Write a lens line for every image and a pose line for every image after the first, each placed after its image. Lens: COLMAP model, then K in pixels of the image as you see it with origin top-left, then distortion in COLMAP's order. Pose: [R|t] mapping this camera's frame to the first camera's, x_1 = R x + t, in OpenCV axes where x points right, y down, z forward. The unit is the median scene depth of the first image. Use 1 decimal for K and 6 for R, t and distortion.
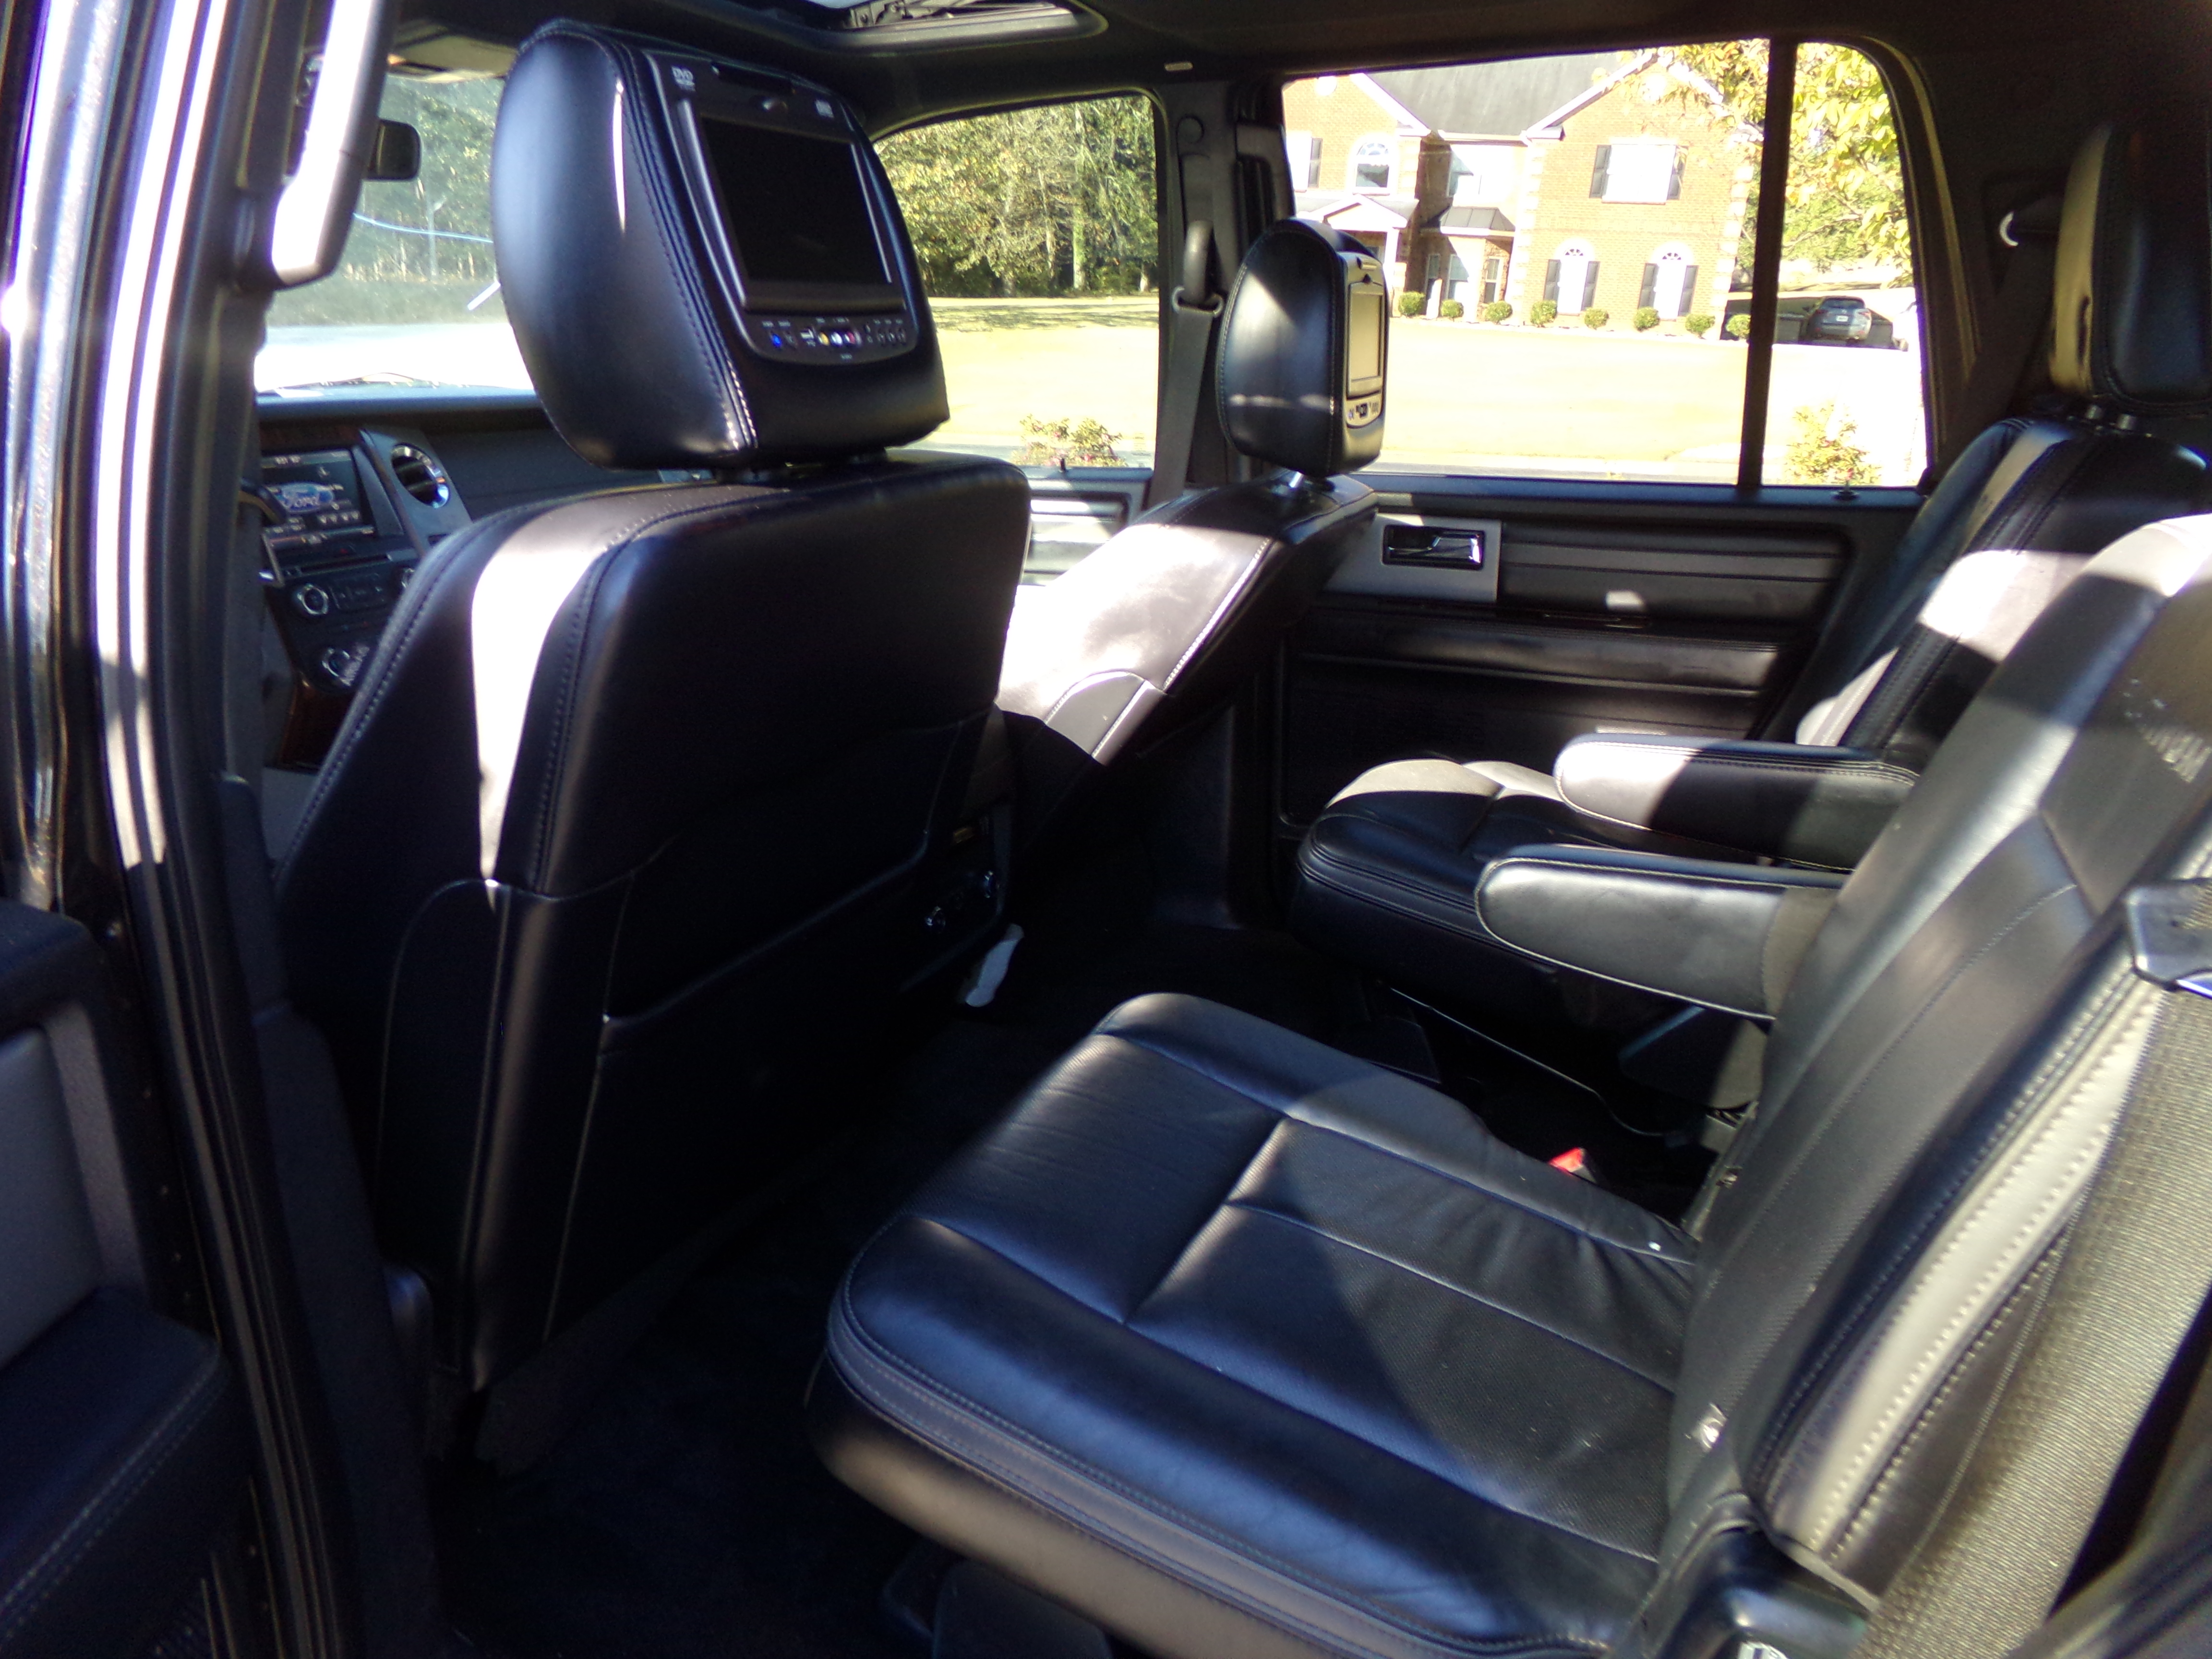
lens RADIAL K [[1478.9, 0, 1106.0], [0, 1478.9, 829.5], [0, 0, 1]] dist [-0.073821, 0.026046]
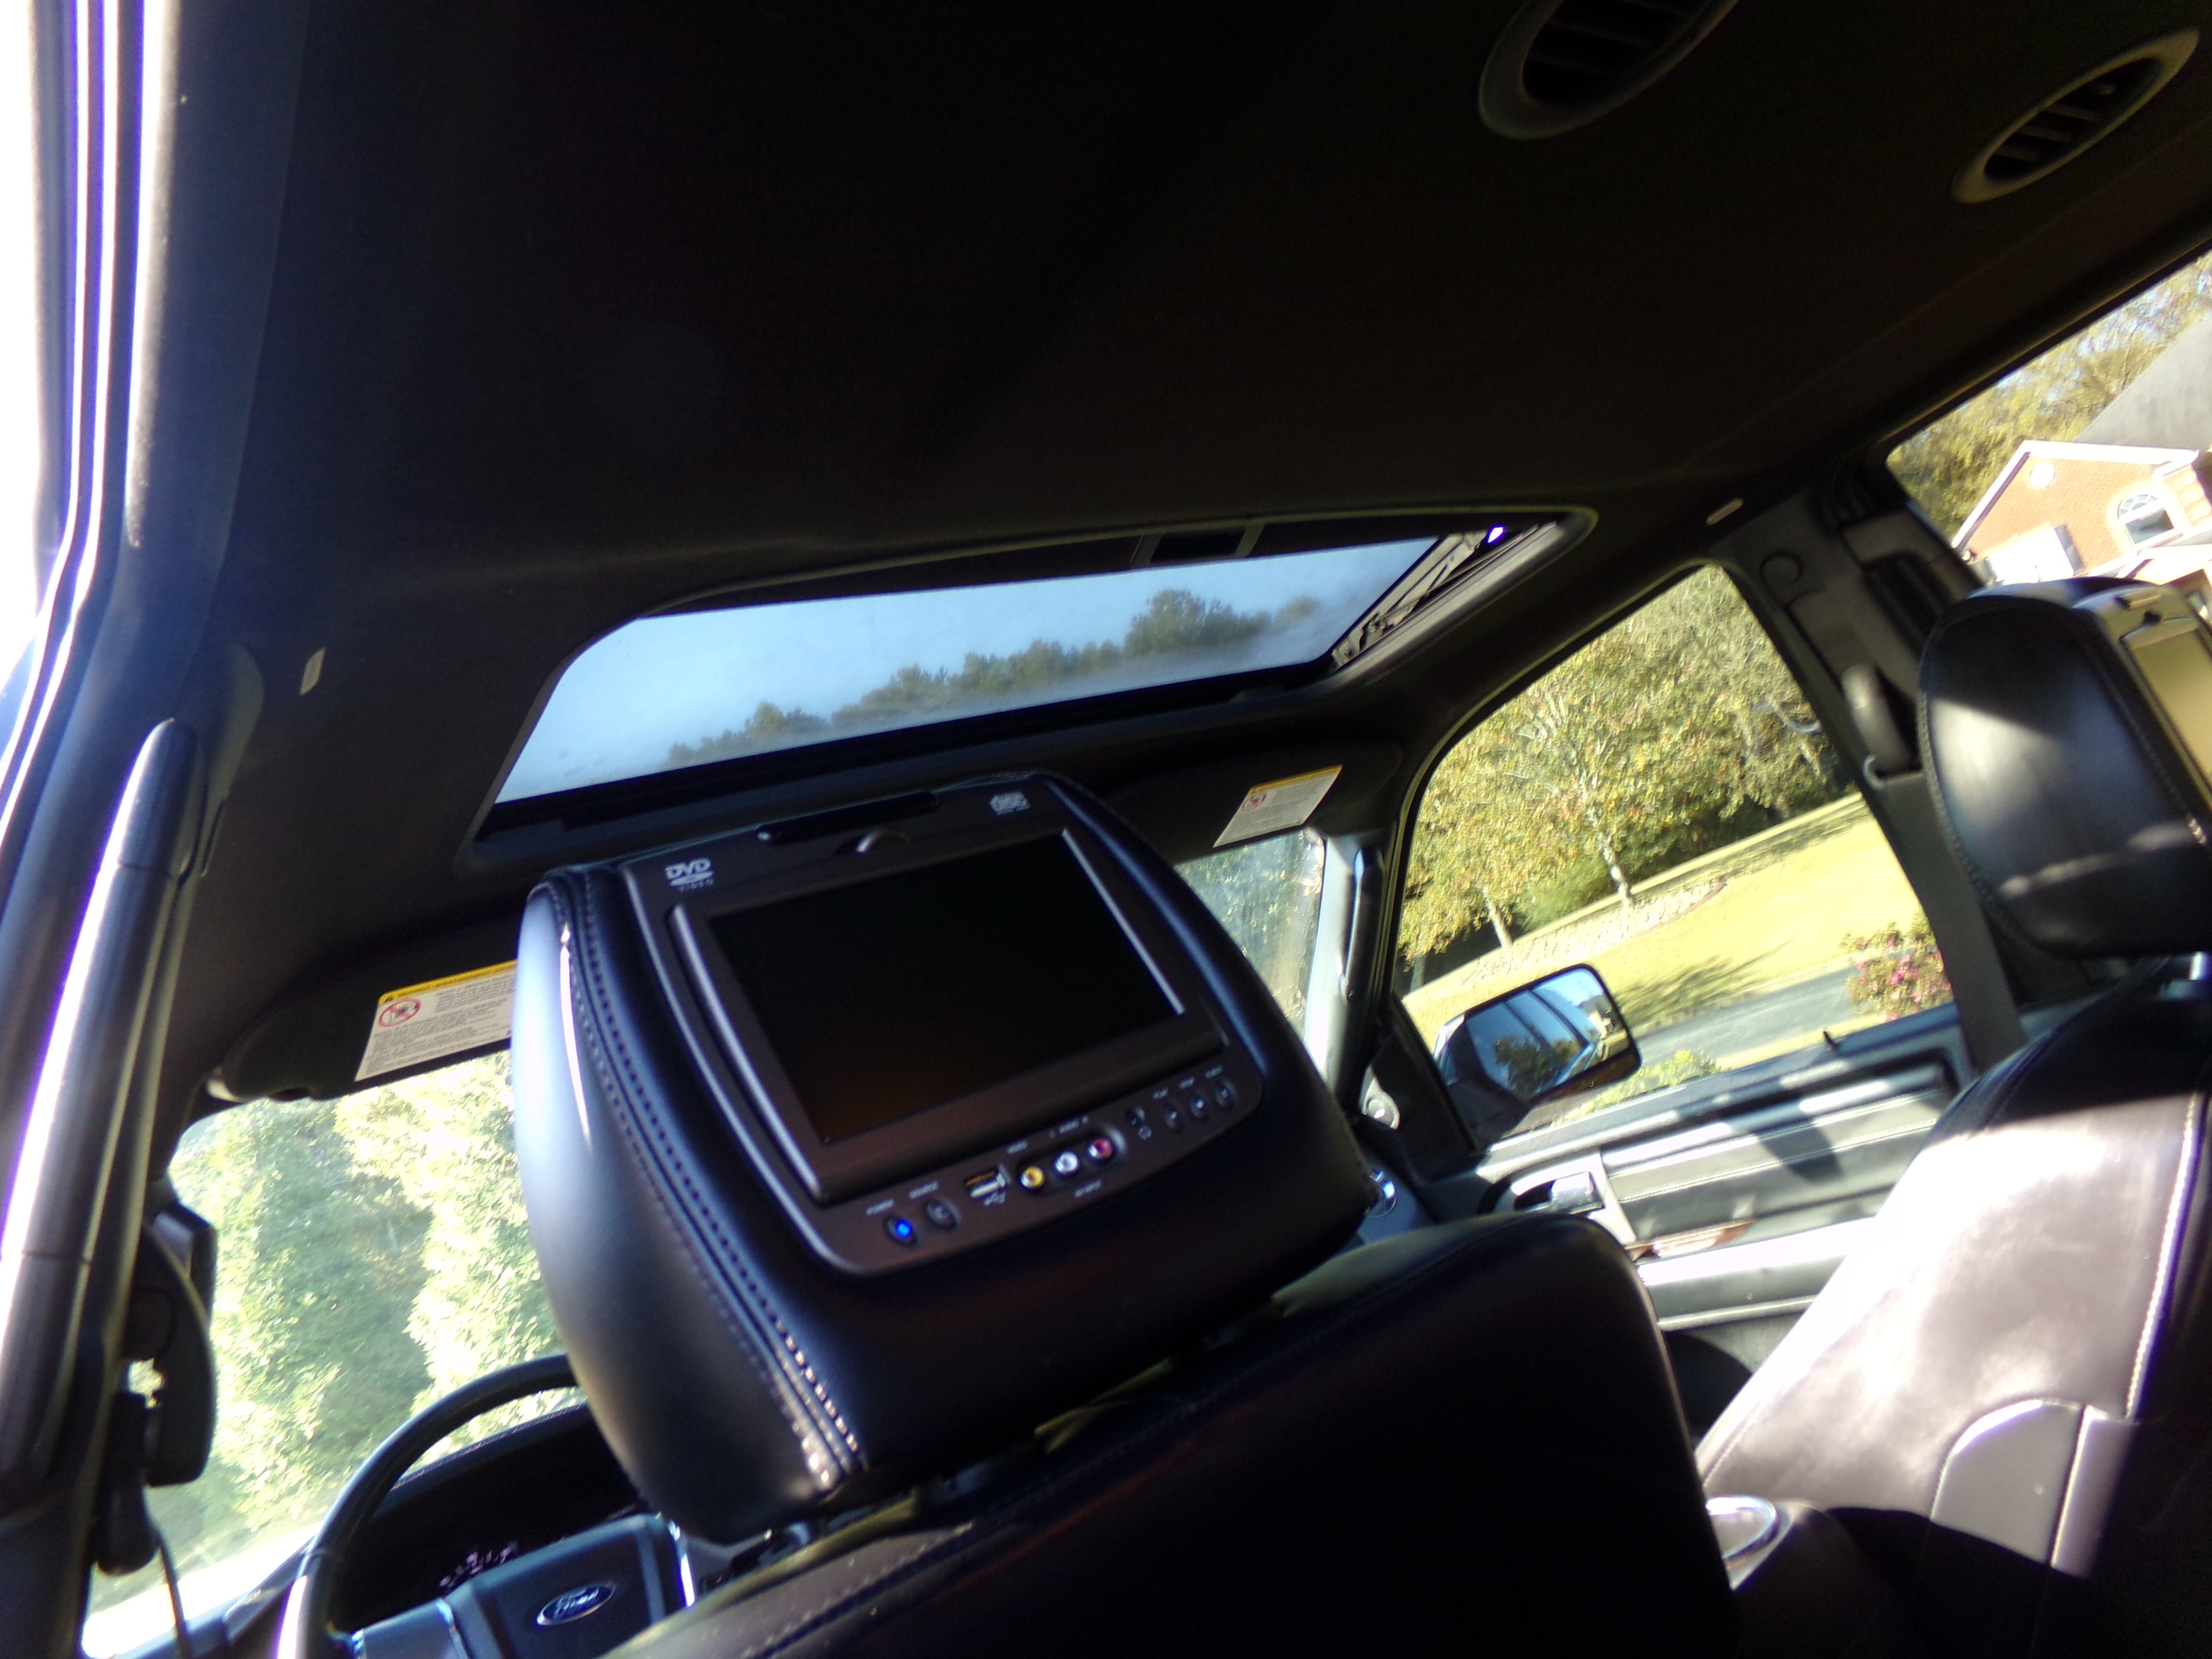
lens RADIAL K [[1491.8, 0, 1077.2], [0, 1491.8, 849.0], [0, 0, 1]] dist [-0.000371, 0.024895]
pose [[0.792857, -0.411918, -0.449112, 0.066644], [0.194796, 0.869606, -0.453696, -0.100346], [0.577436, 0.272231, 0.769713, 0.296160]]
